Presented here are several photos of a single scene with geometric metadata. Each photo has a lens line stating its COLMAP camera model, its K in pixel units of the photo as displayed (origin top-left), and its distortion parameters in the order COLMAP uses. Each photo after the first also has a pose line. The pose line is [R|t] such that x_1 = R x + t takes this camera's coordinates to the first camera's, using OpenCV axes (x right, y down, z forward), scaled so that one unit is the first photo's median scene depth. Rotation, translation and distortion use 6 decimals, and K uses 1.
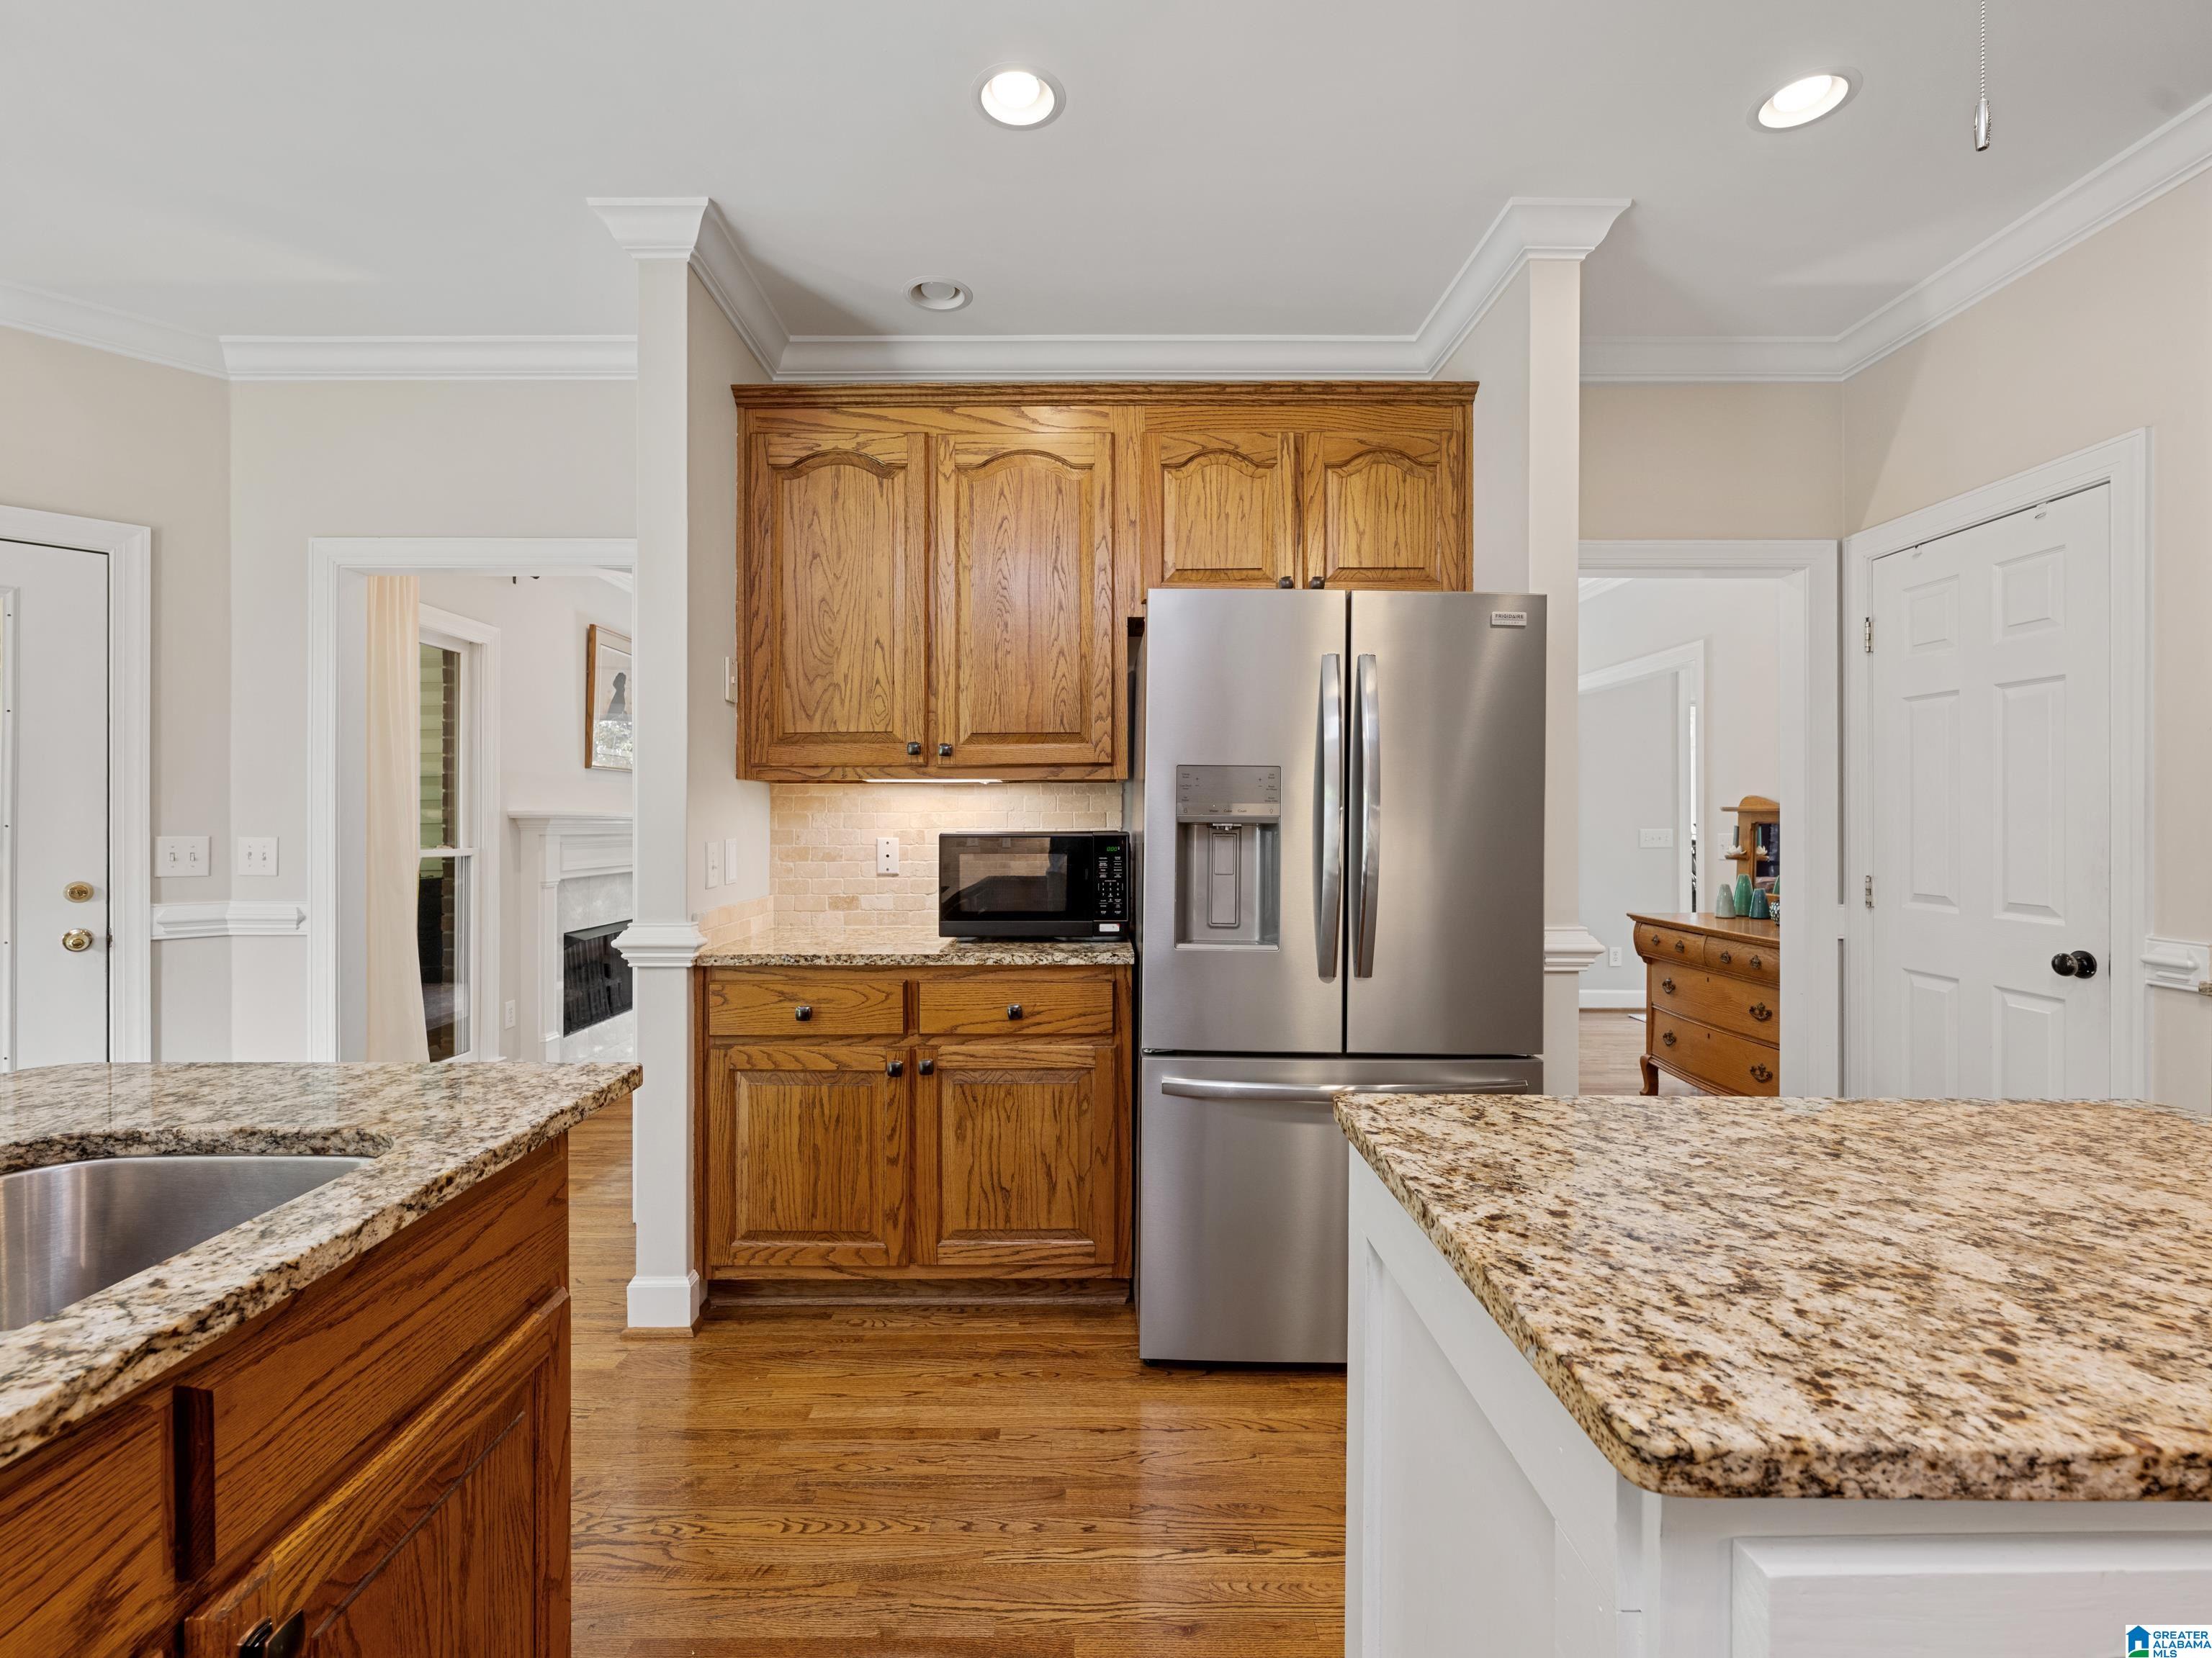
lens RADIAL K [[999.3, 0, 1106.0], [0, 999.3, 829.0], [0, 0, 1]] dist [-0.003112, -0.000386]
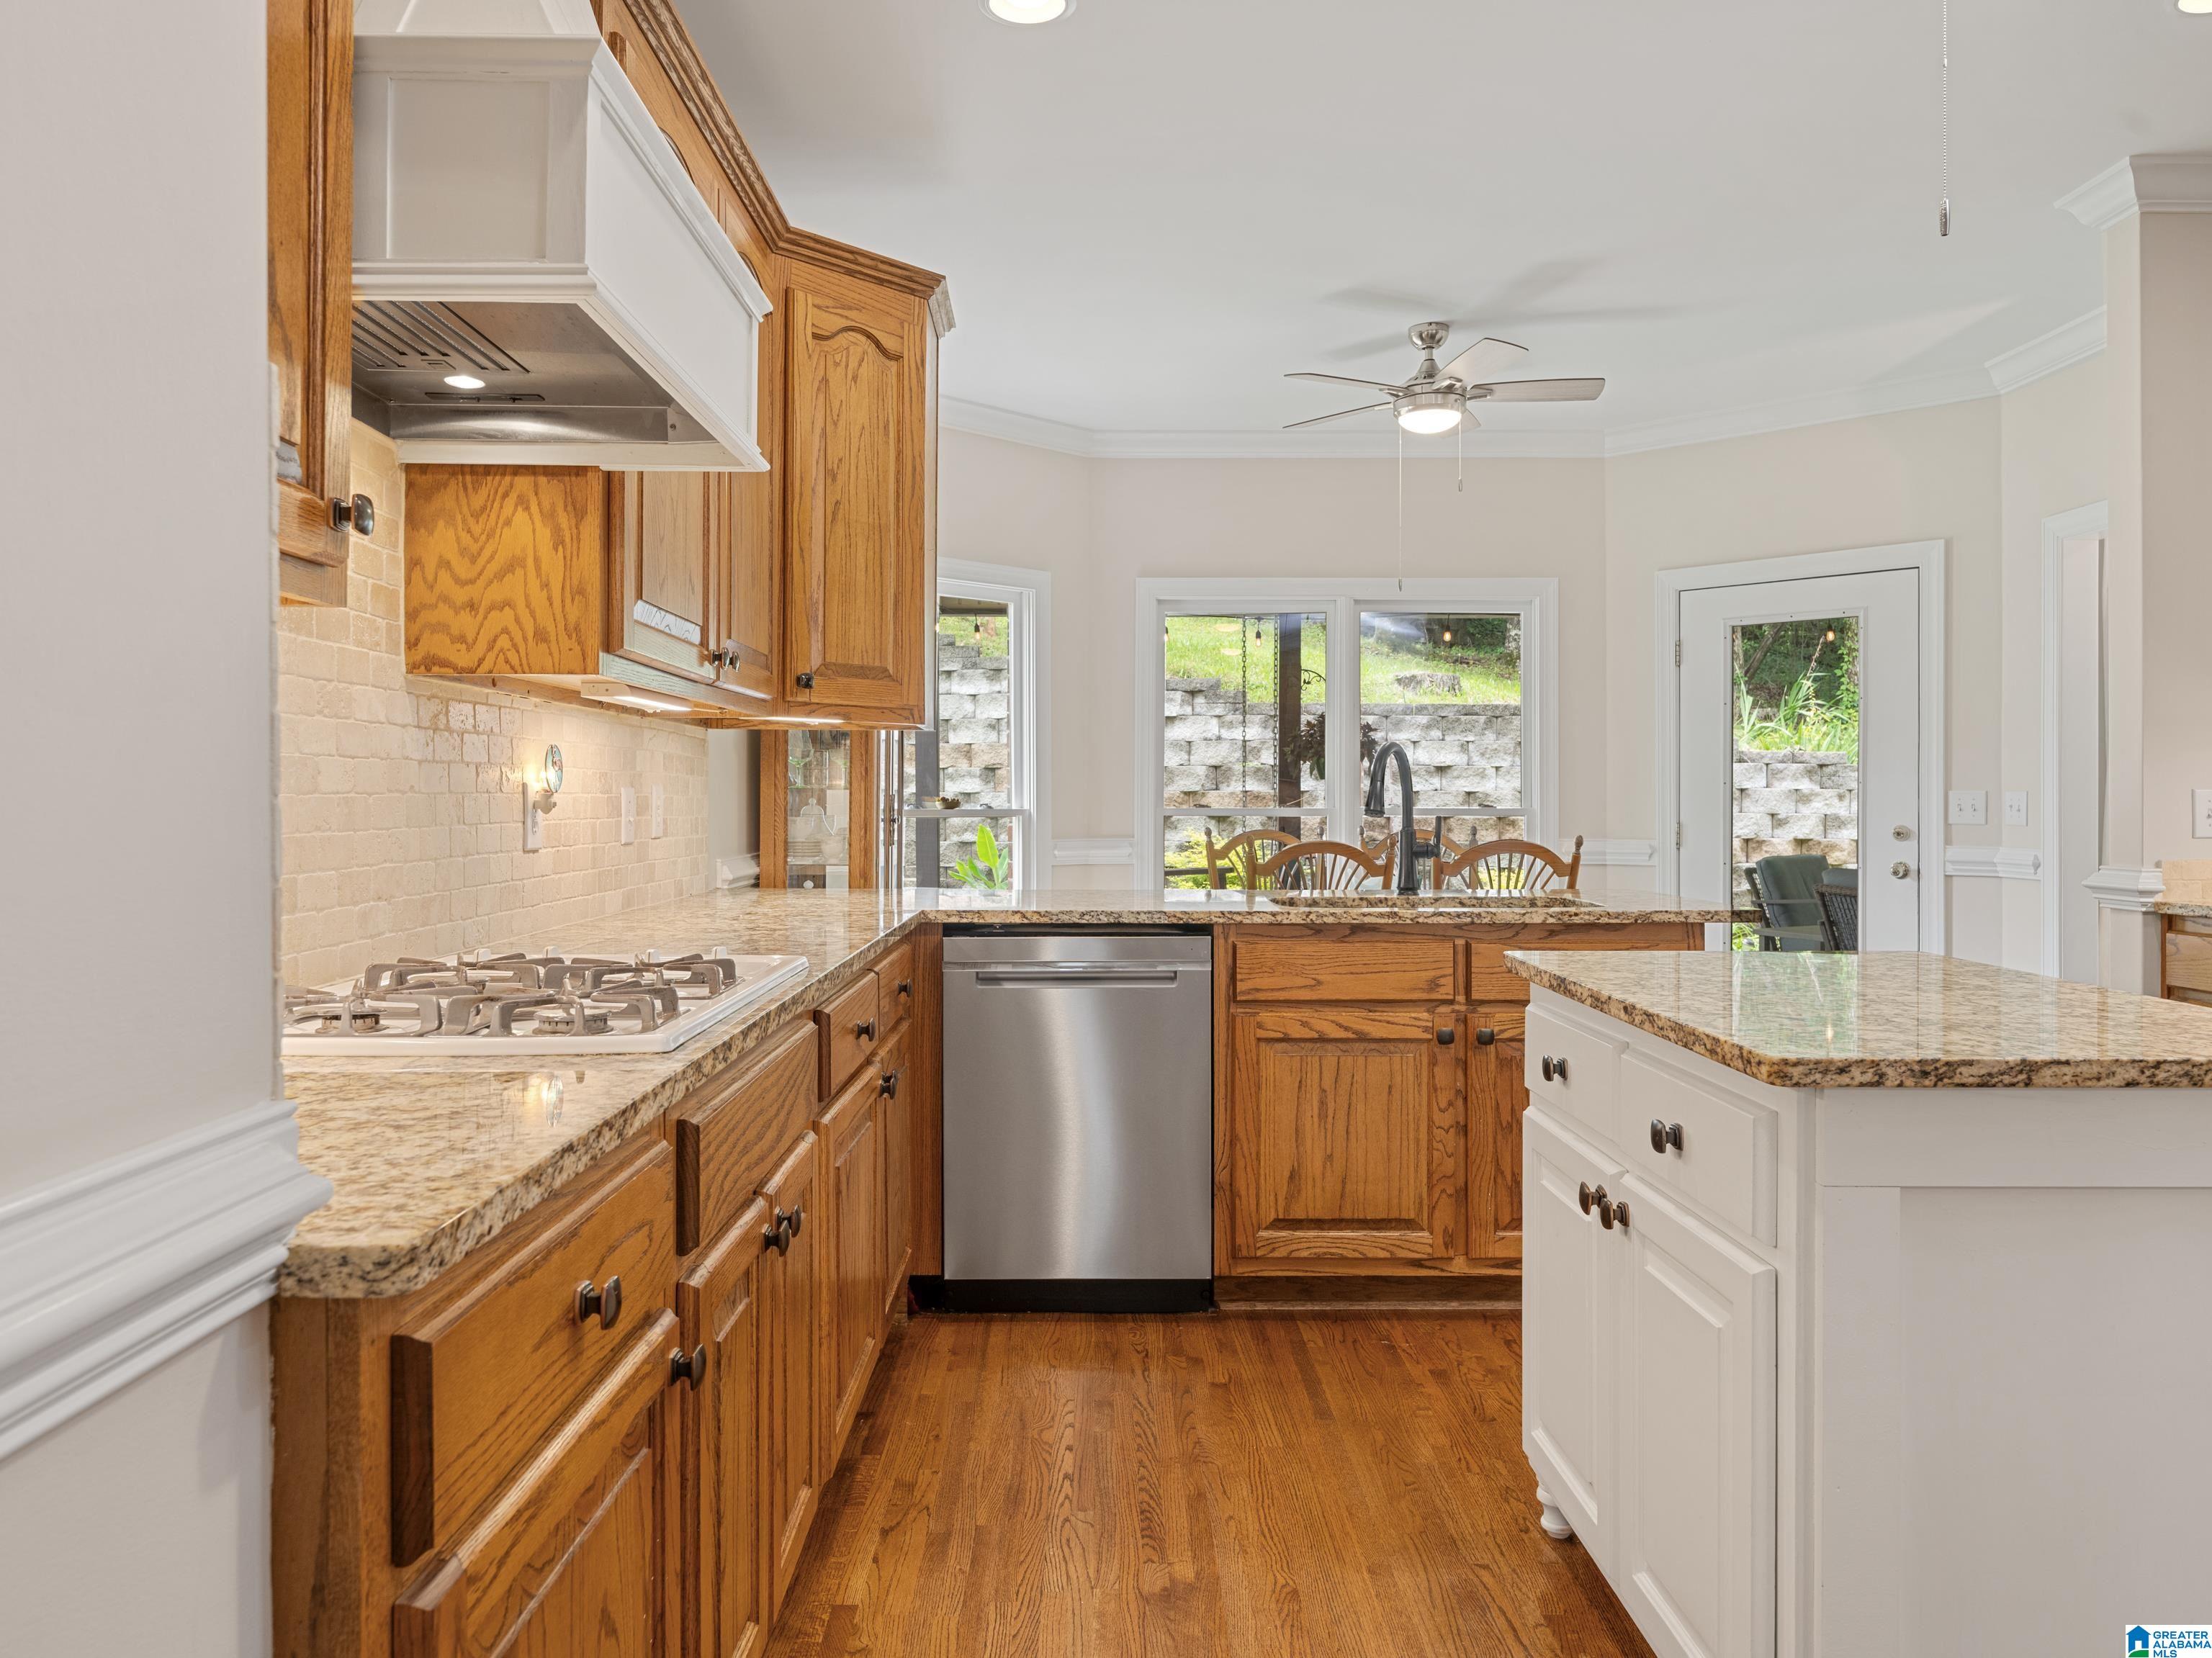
lens RADIAL K [[1561.6, 0, 1096.7], [0, 1561.6, 823.2], [0, 0, 1]] dist [0.006783, 0.001240]
pose [[-0.000621, 0.012939, -0.999916, 3.005541], [-0.007500, 0.999888, 0.012943, 0.094359], [0.999972, 0.007507, -0.000524, -0.137849]]
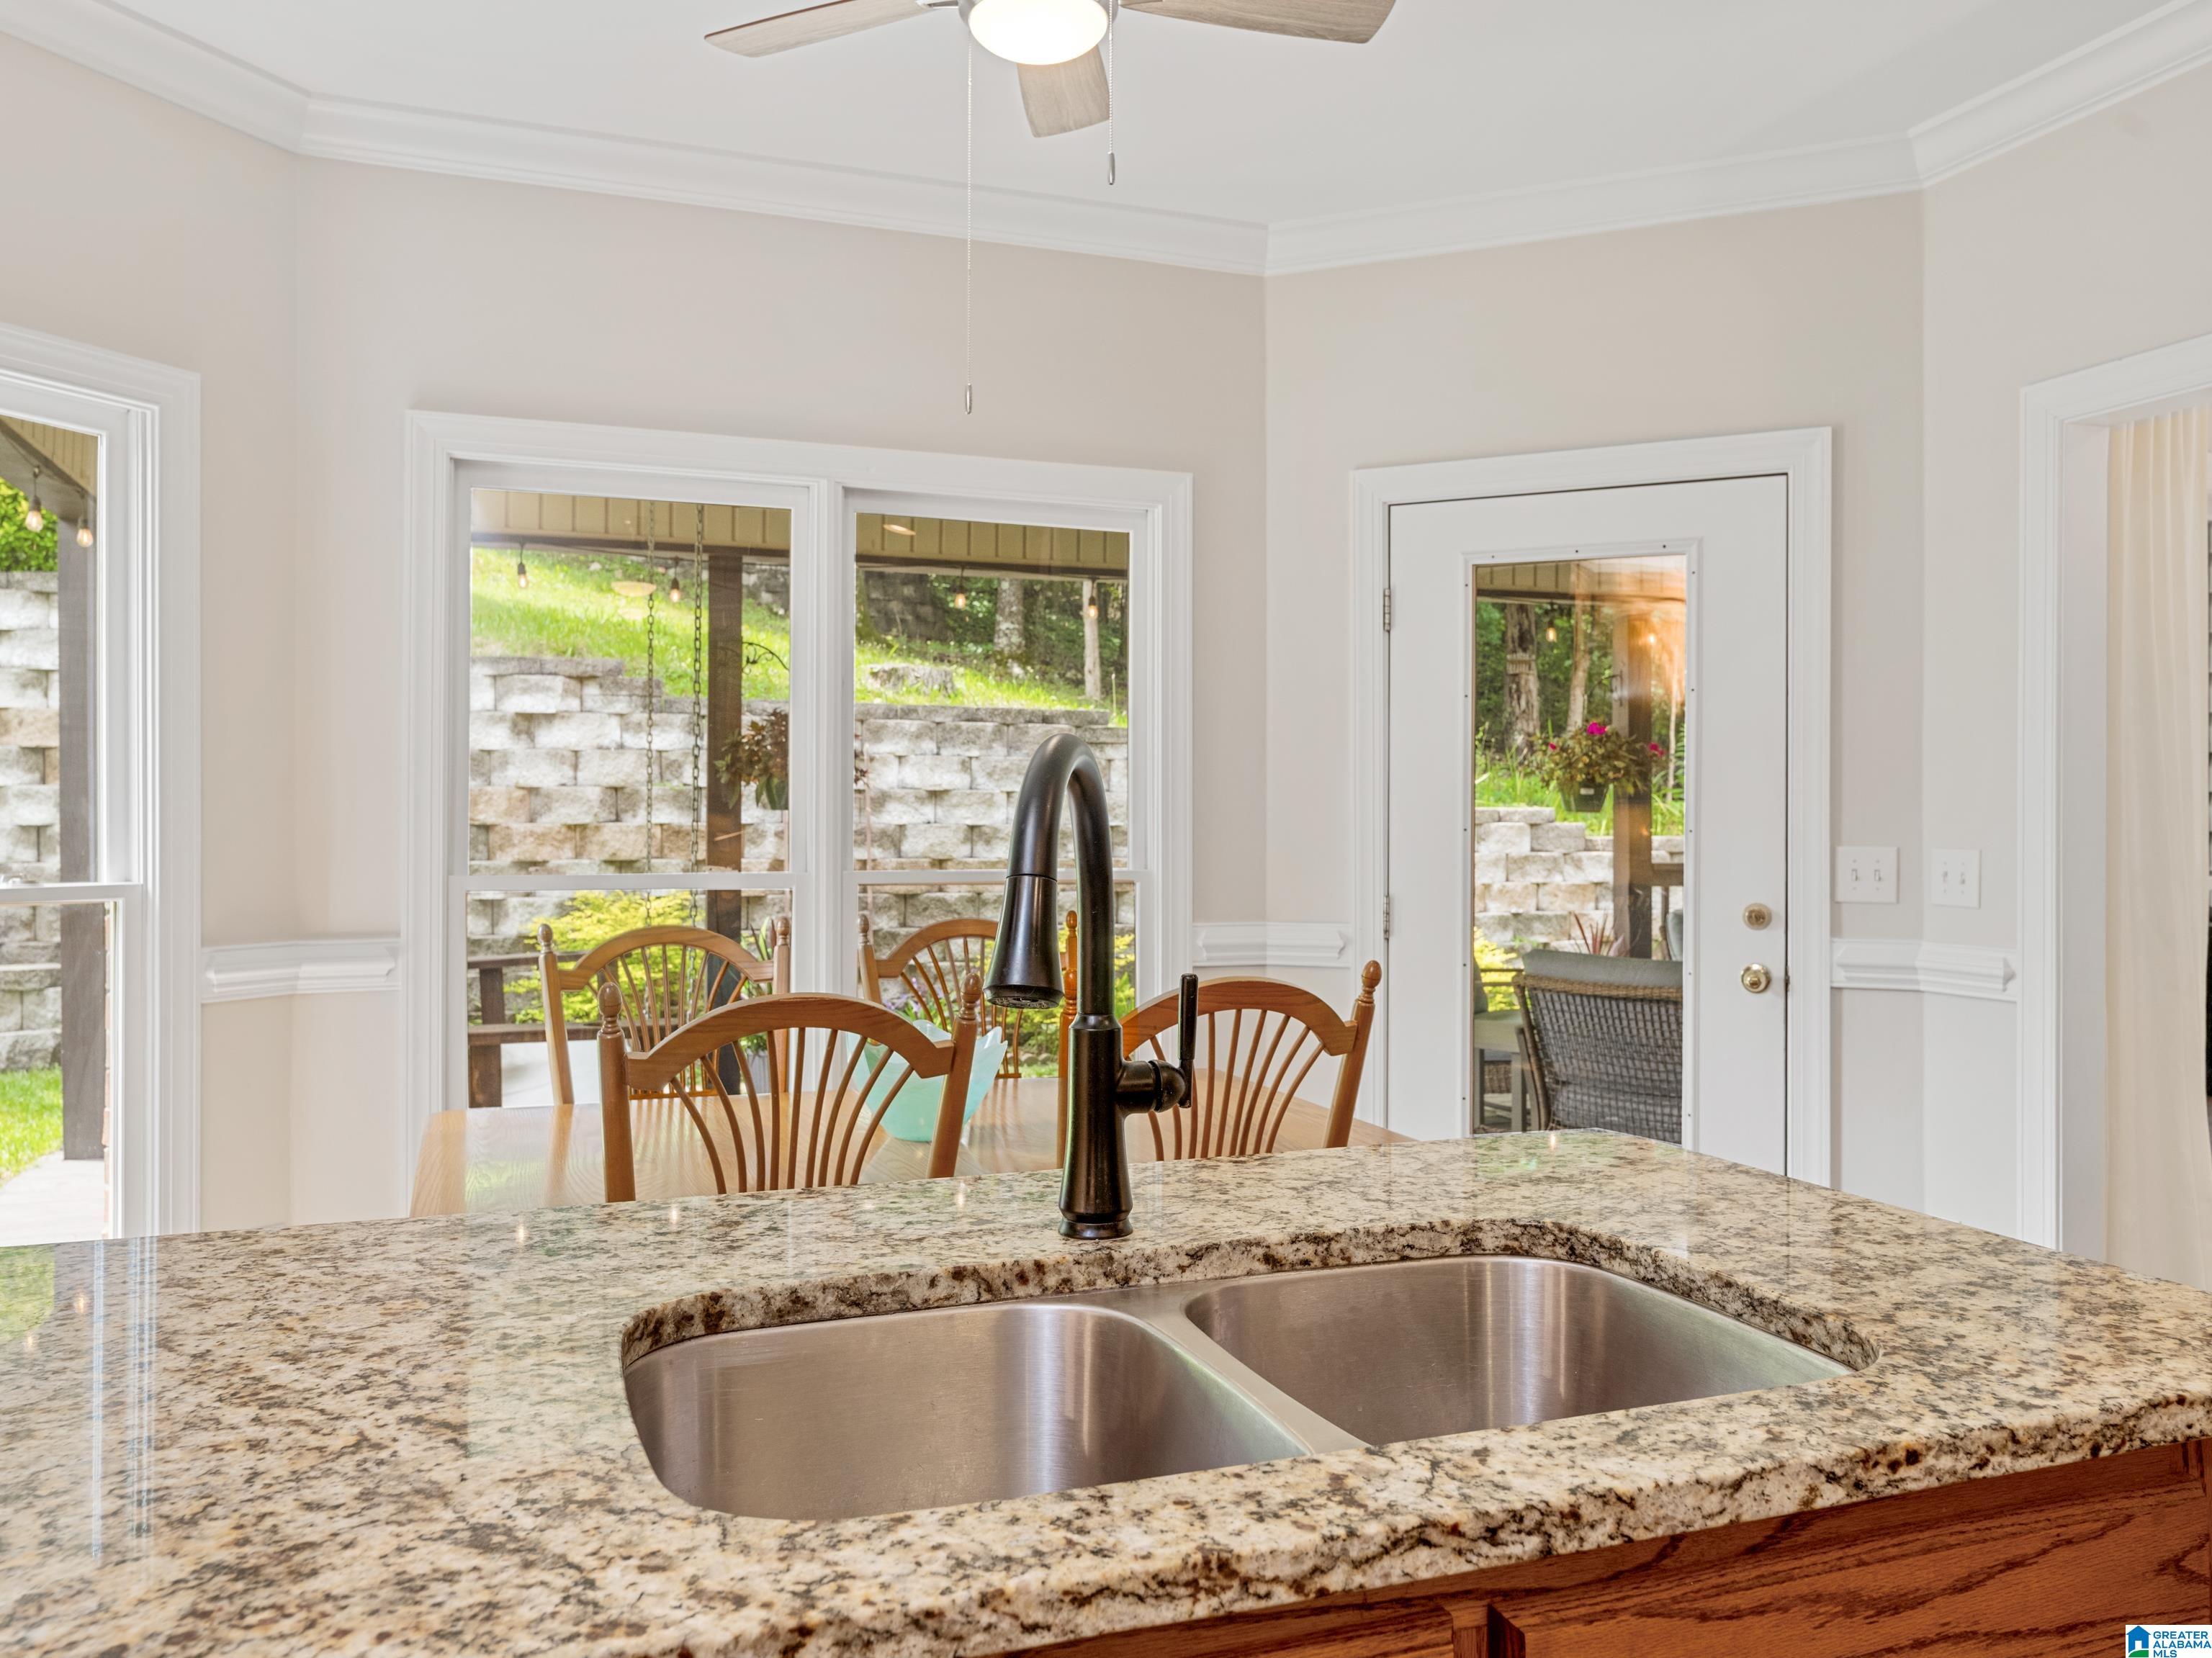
lens RADIAL K [[1672.6, 0, 1093.5], [0, 1672.6, 827.4], [0, 0, 1]] dist [0.002625, -0.003647]
pose [[0.330829, 0.002171, -0.943688, 0.086453], [-0.009045, 0.999959, -0.000870, -0.001438], [0.943647, 0.008823, 0.330835, 0.235379]]
